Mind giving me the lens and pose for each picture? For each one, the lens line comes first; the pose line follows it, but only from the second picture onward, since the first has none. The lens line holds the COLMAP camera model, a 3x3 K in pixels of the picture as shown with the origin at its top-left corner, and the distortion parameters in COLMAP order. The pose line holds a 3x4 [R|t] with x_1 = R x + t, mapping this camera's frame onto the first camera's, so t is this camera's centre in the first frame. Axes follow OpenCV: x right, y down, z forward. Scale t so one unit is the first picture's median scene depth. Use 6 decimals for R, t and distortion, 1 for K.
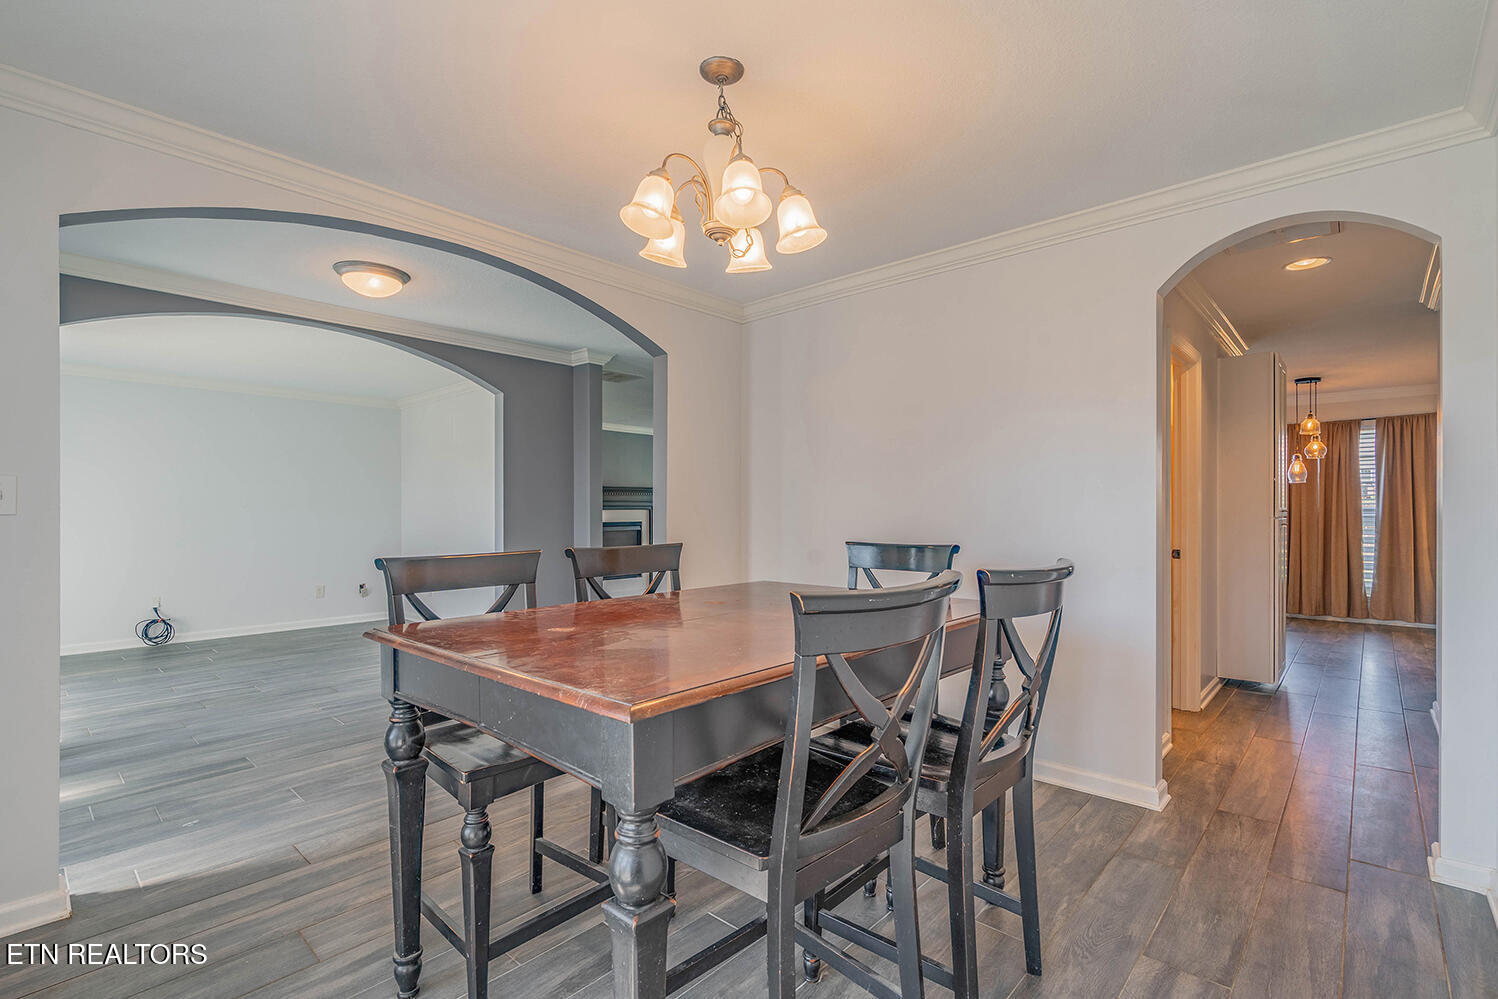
lens RADIAL K [[688.1, 0, 747.5], [0, 688.1, 514.7], [0, 0, 1]] dist [-0.005035, -0.000836]
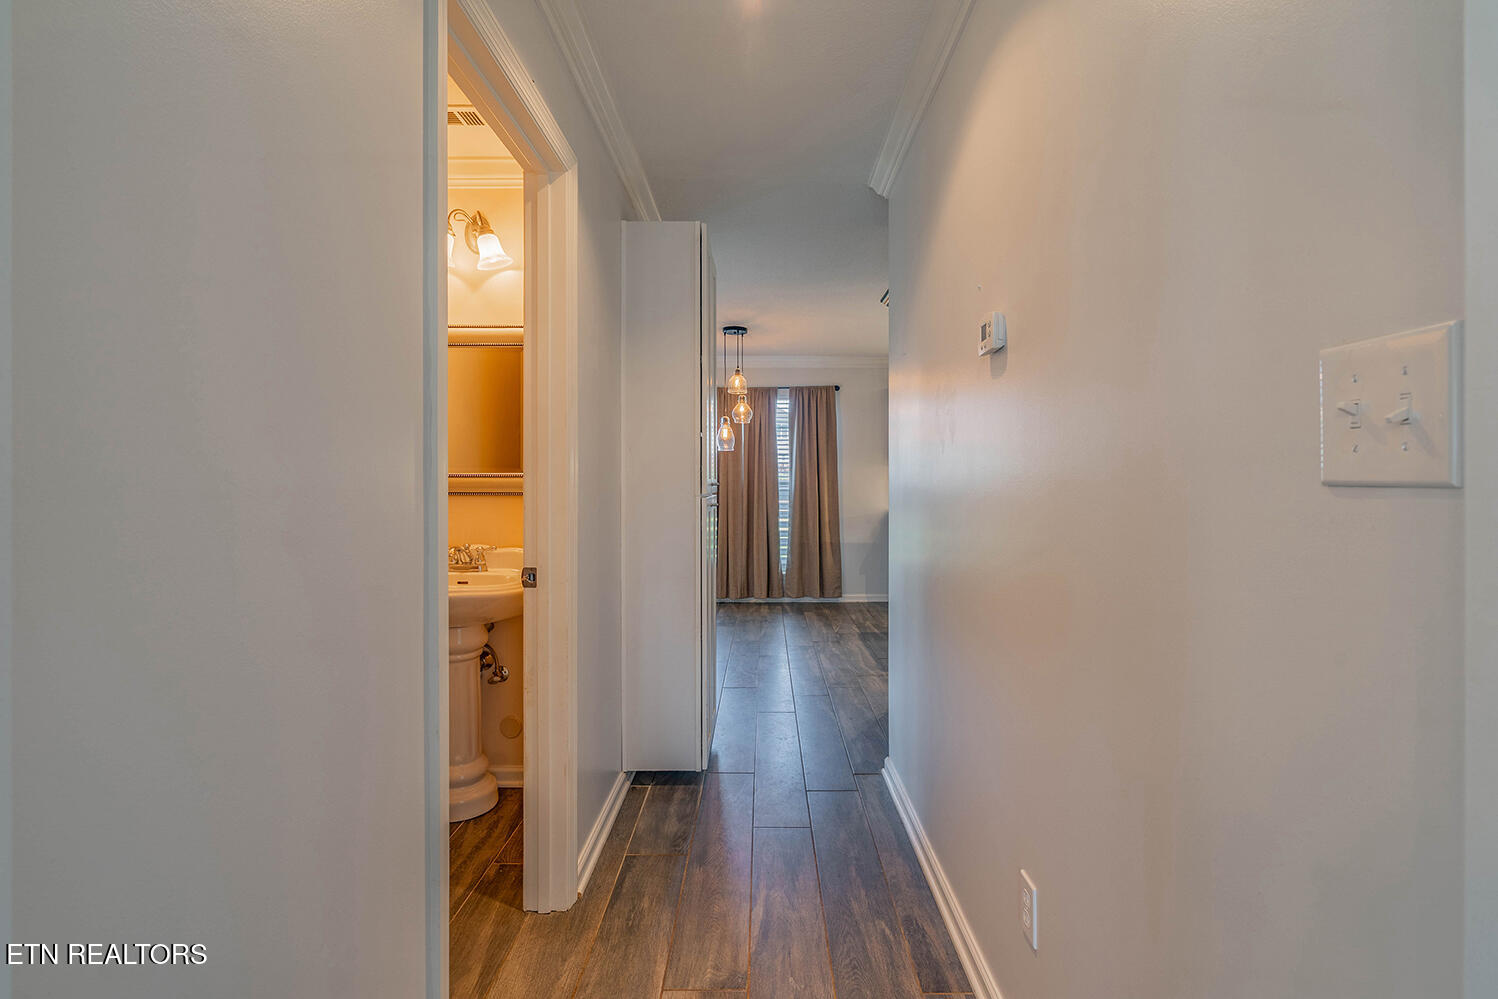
lens RADIAL K [[684.0, 0, 749.7], [0, 684.0, 486.0], [0, 0, 1]] dist [-0.001468, -0.000005]
pose [[0.753417, -0.001425, 0.657542, 0.251757], [0.001796, 0.999998, 0.000108, -0.002970], [-0.657541, 0.001100, 0.753418, 0.322058]]
